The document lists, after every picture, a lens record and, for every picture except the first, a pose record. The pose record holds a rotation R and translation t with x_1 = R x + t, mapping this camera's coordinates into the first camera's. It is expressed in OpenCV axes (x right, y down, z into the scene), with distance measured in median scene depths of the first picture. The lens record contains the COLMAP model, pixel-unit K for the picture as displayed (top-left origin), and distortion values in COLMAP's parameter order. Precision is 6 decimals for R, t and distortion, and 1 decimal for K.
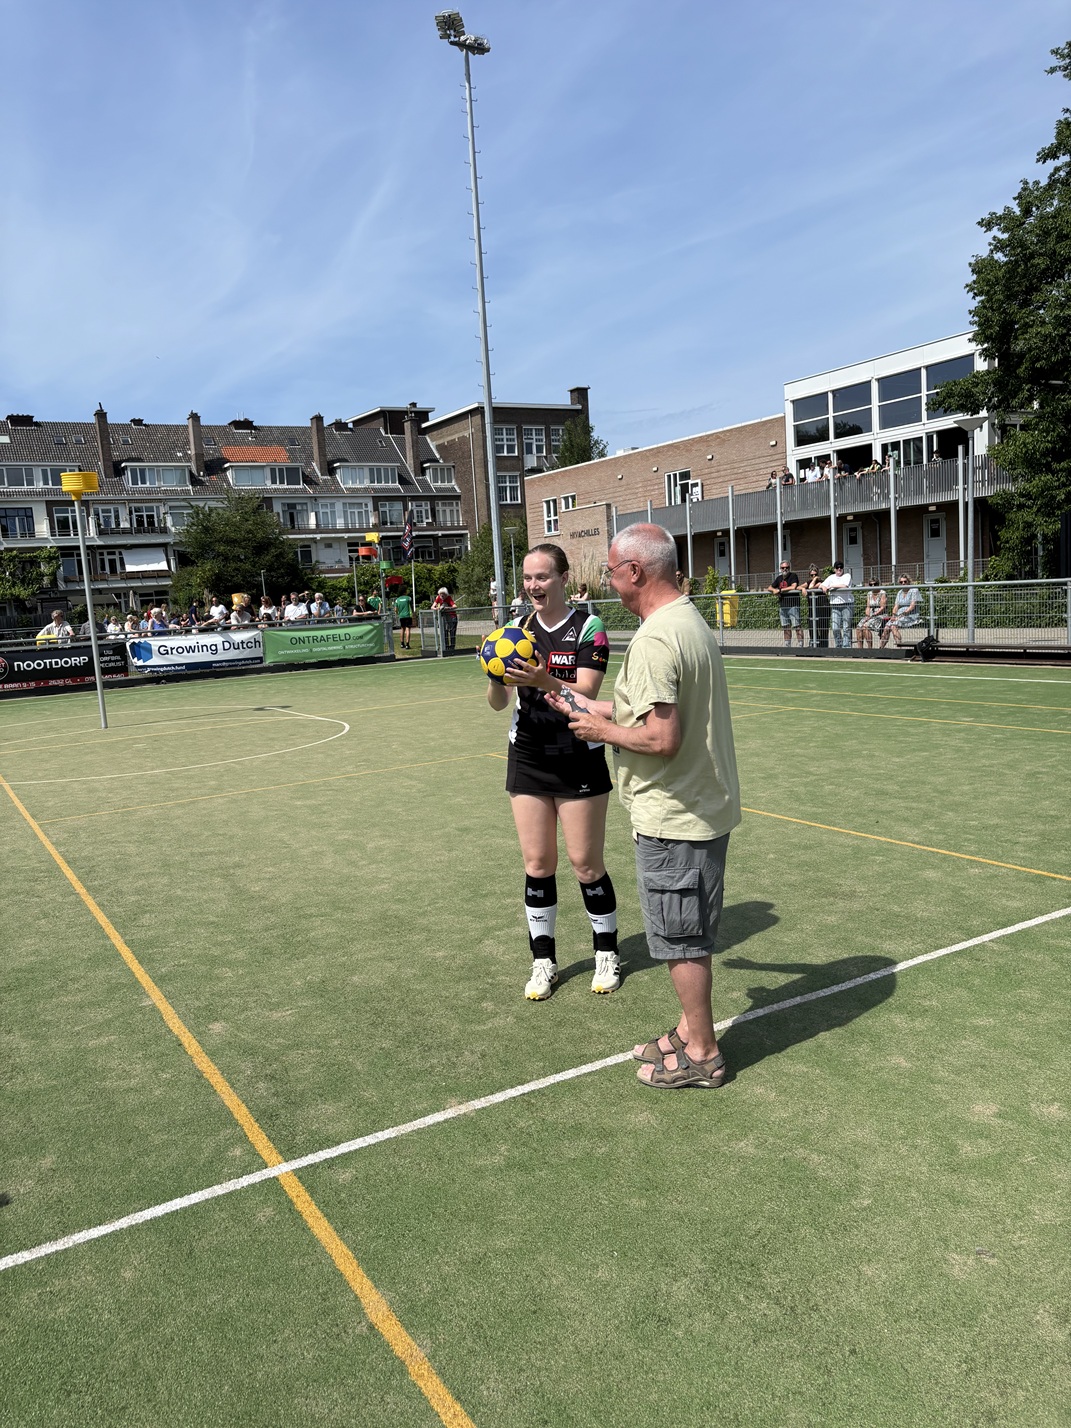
lens RADIAL K [[1076.4, 0, 523.3], [0, 1076.4, 724.6], [0, 0, 1]] dist [0.031239, -0.030900]
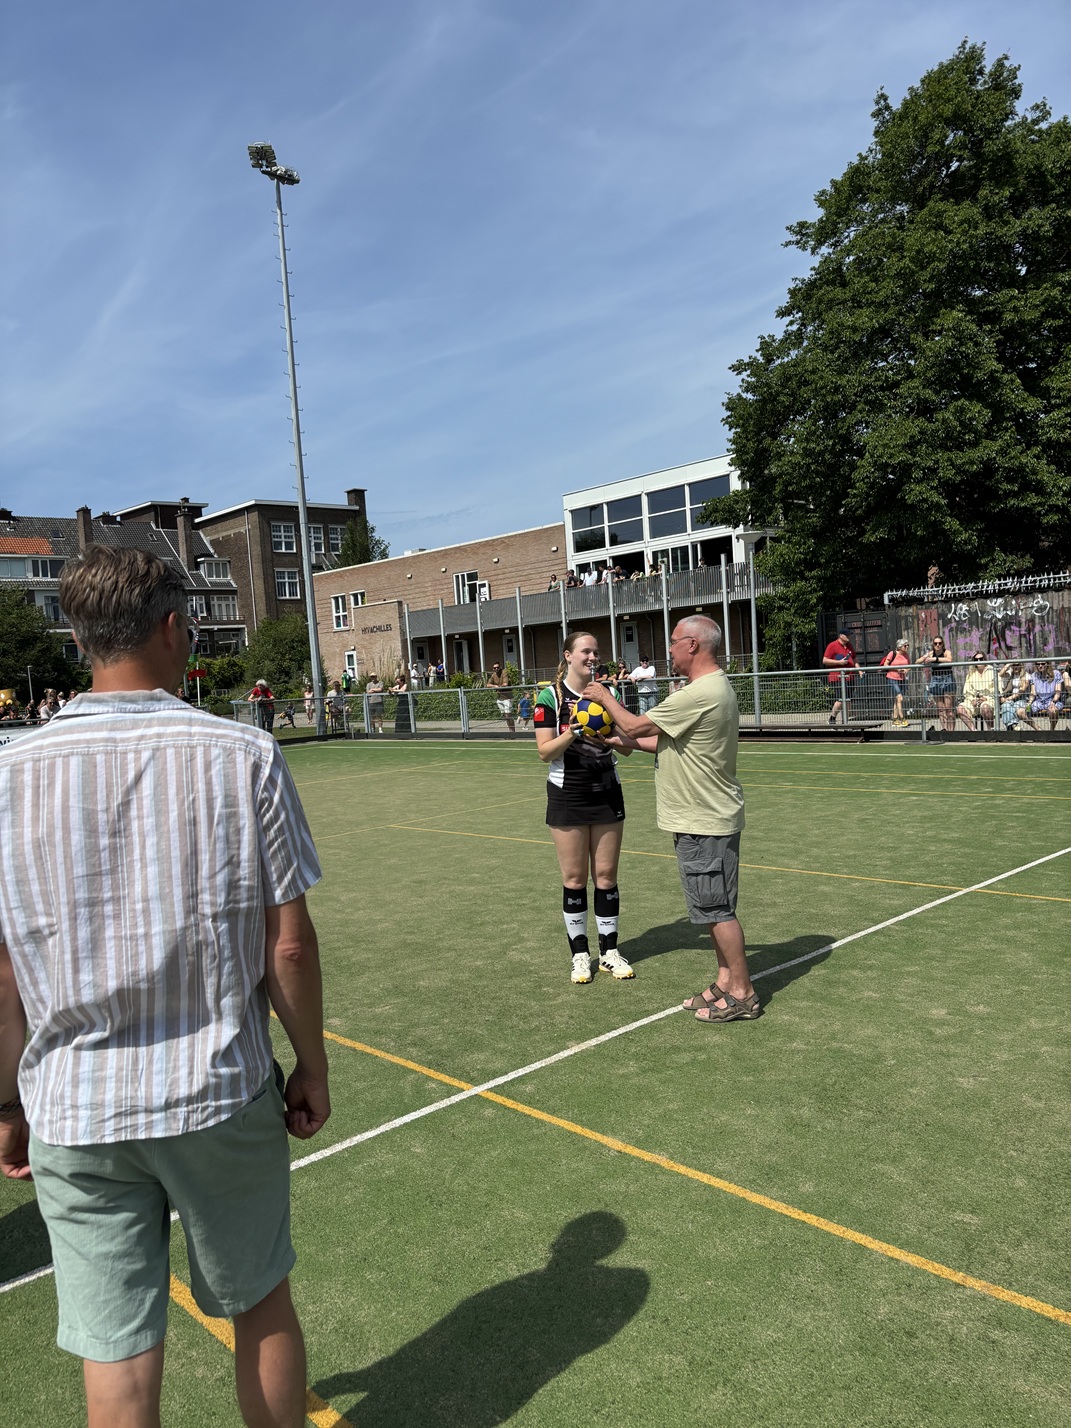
lens RADIAL K [[1076.4, 0, 523.7], [0, 1076.4, 727.0], [0, 0, 1]] dist [0.031239, -0.030900]
pose [[0.976839, -0.012677, 0.213599, -0.033868], [0.030962, 0.996112, -0.082478, 0.005670], [-0.211723, 0.087181, 0.973434, -0.026963]]
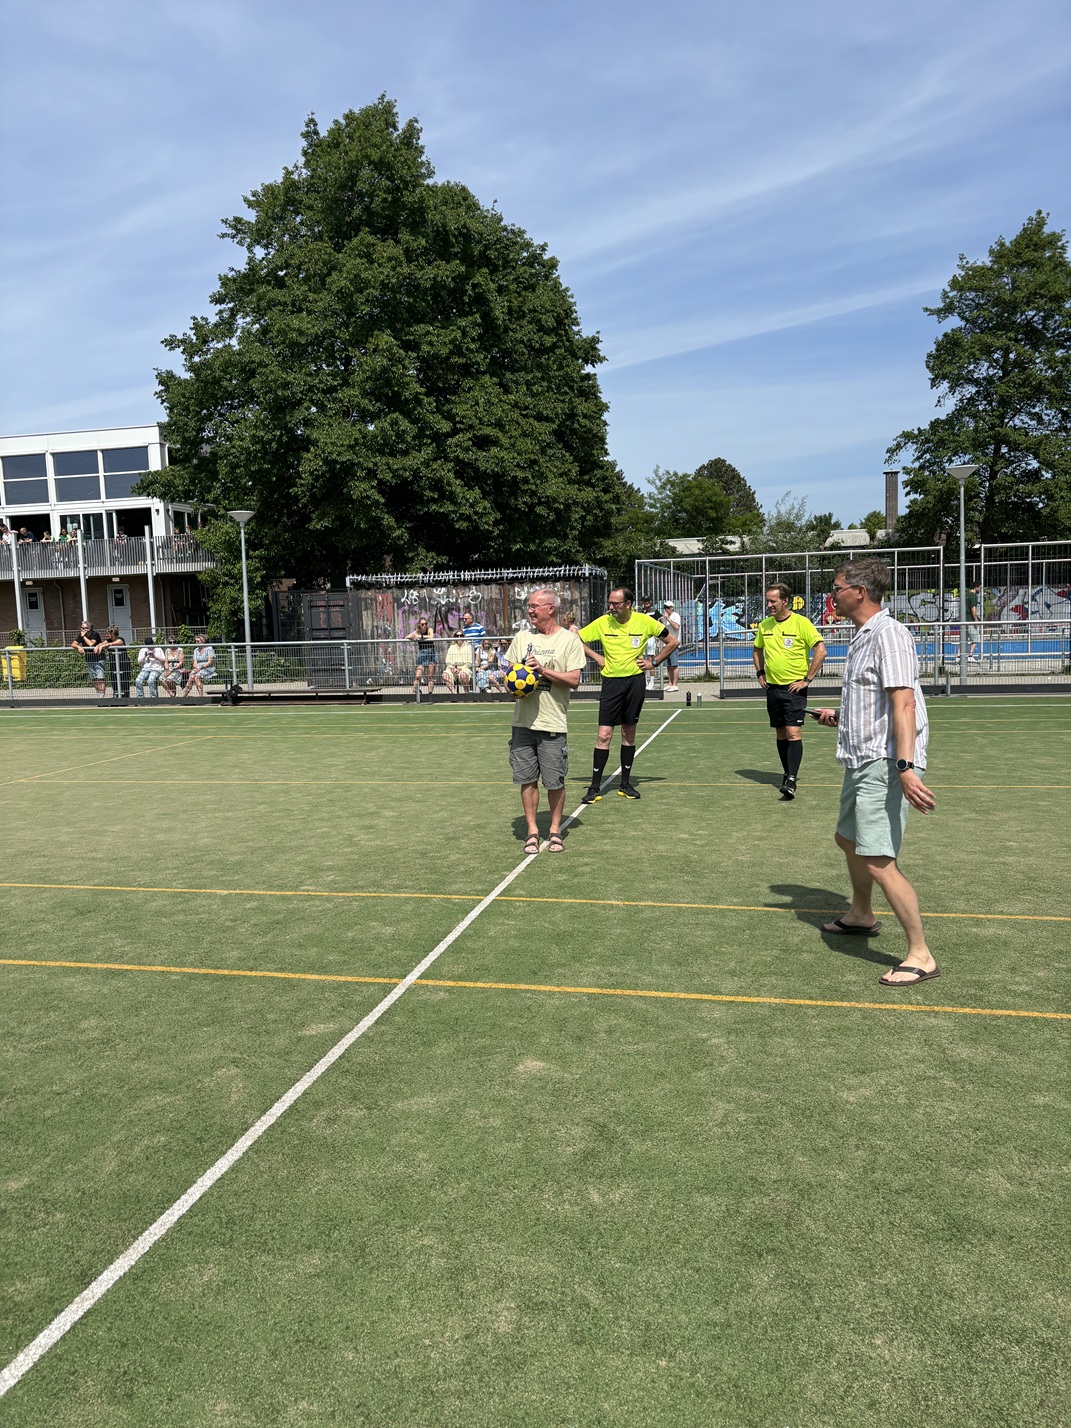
lens RADIAL K [[1076.4, 0, 524.6], [0, 1076.4, 725.1], [0, 0, 1]] dist [0.031239, -0.030900]
pose [[0.689524, -0.028809, 0.723689, -0.122456], [0.076058, 0.996564, -0.032796, 0.012183], [-0.720258, 0.077656, 0.689346, -0.033860]]
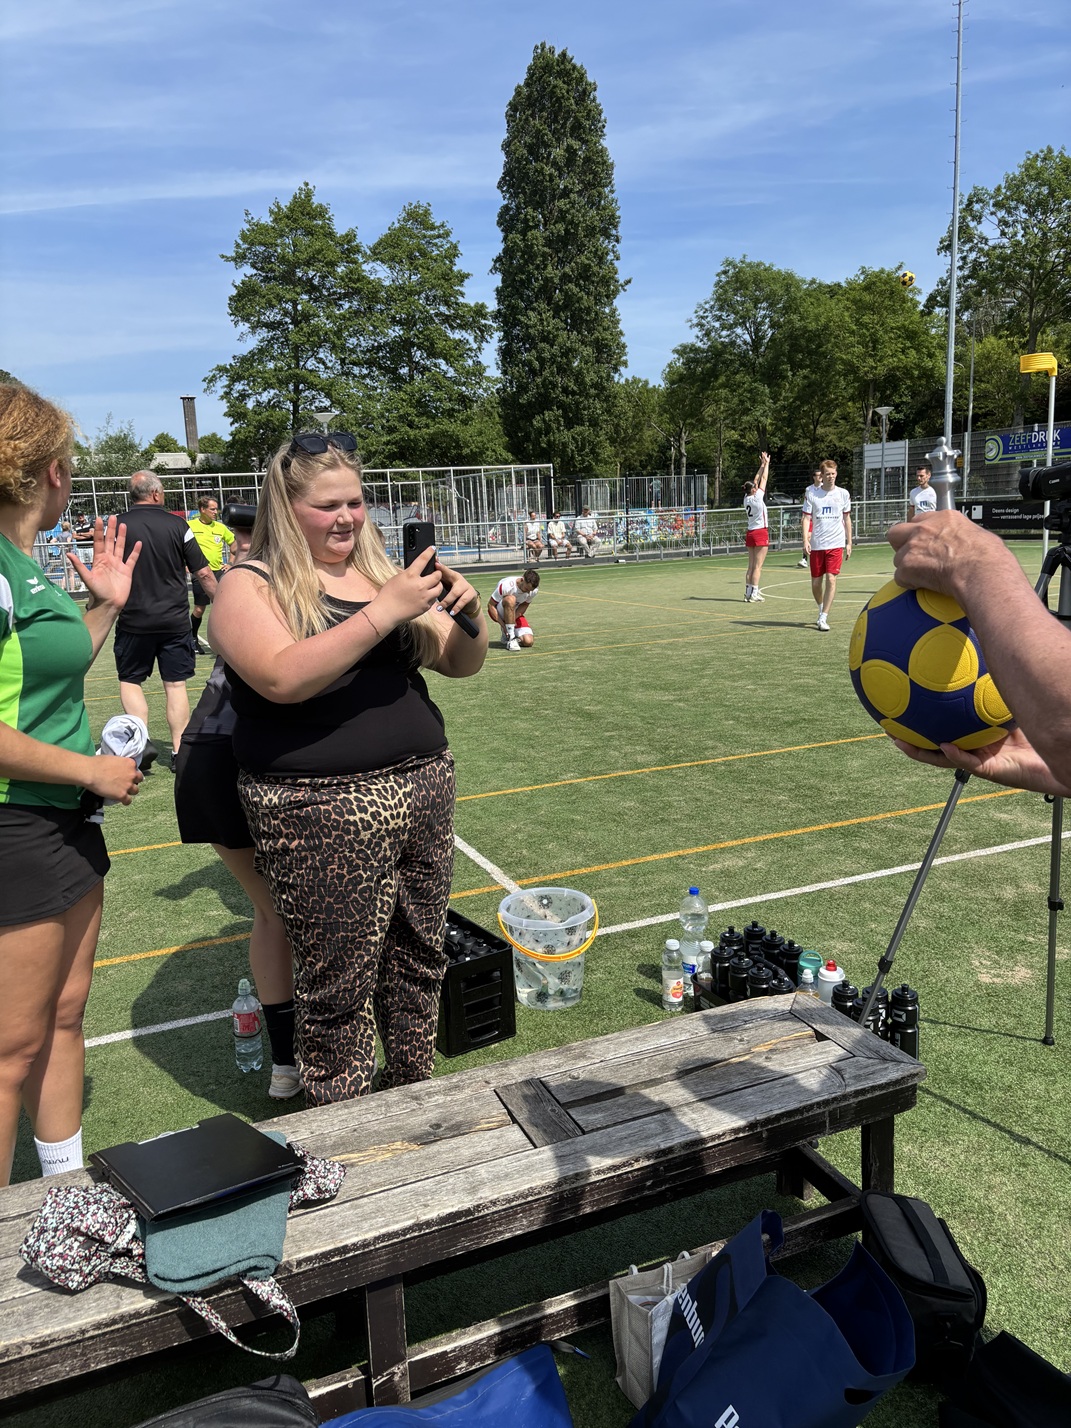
lens RADIAL K [[1076.4, 0, 532.6], [0, 1076.4, 712.6], [0, 0, 1]] dist [0.031239, -0.030900]
pose [[0.121285, -0.125315, 0.984676, -0.286100], [0.167052, 0.980427, 0.104198, 0.027841], [-0.978460, 0.151854, 0.139846, -0.041329]]
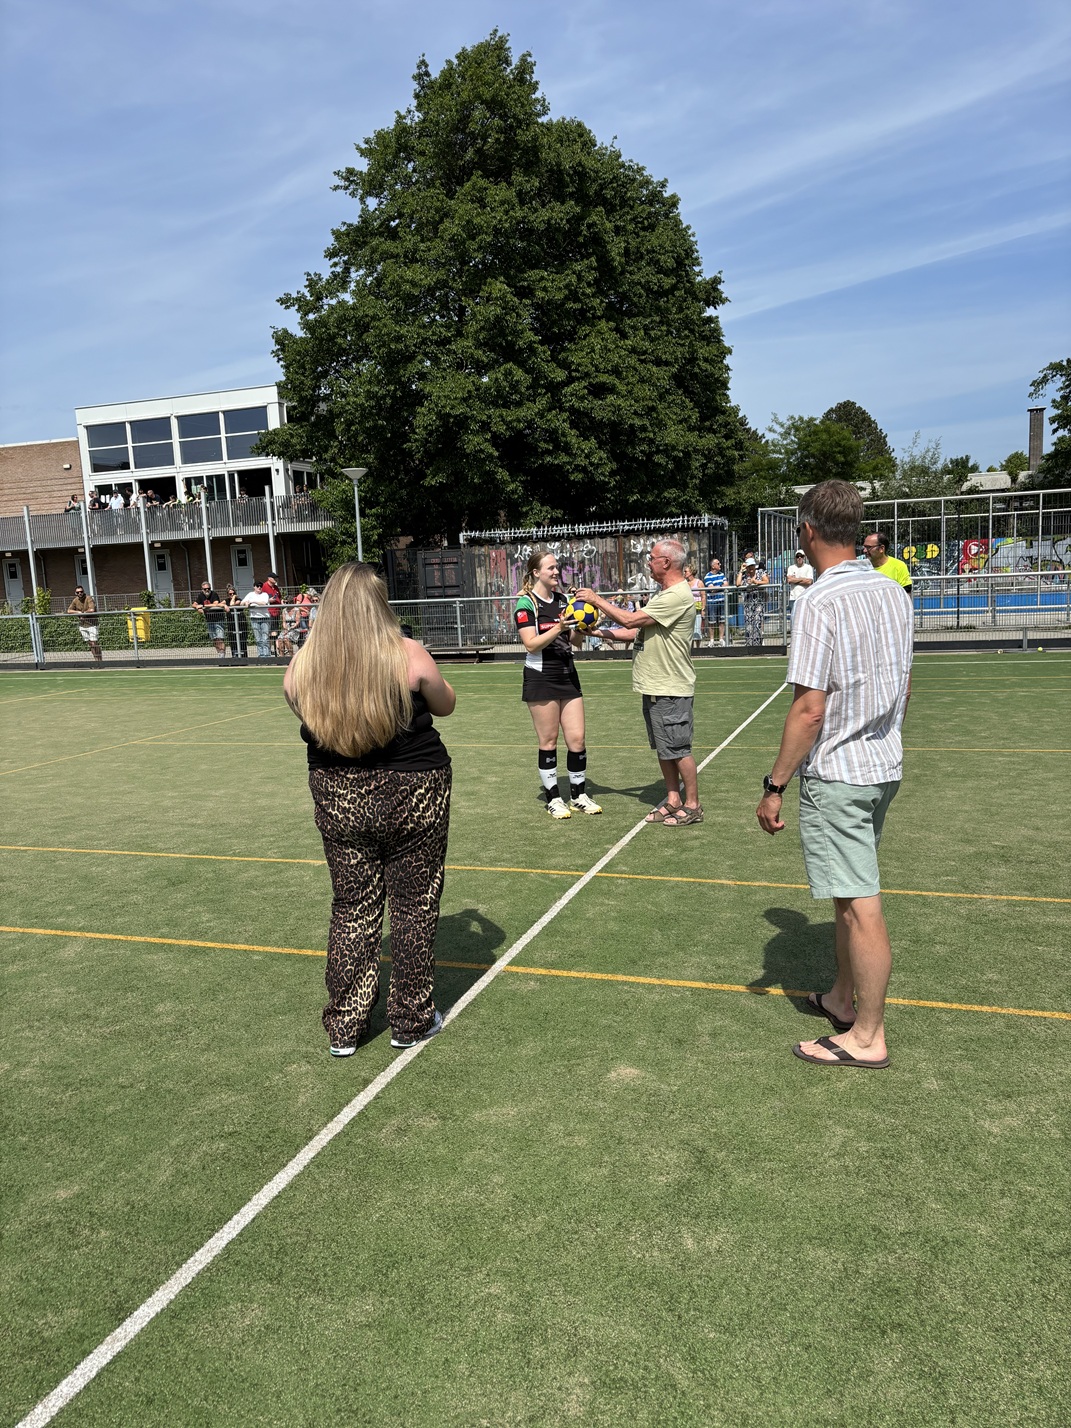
lens RADIAL K [[1076.4, 0, 534.2], [0, 1076.4, 731.3], [0, 0, 1]] dist [0.031239, -0.030900]
pose [[0.759638, -0.063186, 0.647269, -0.113399], [0.077434, 0.996977, 0.006447, 0.010798], [-0.645720, 0.045223, 0.762234, -0.028446]]
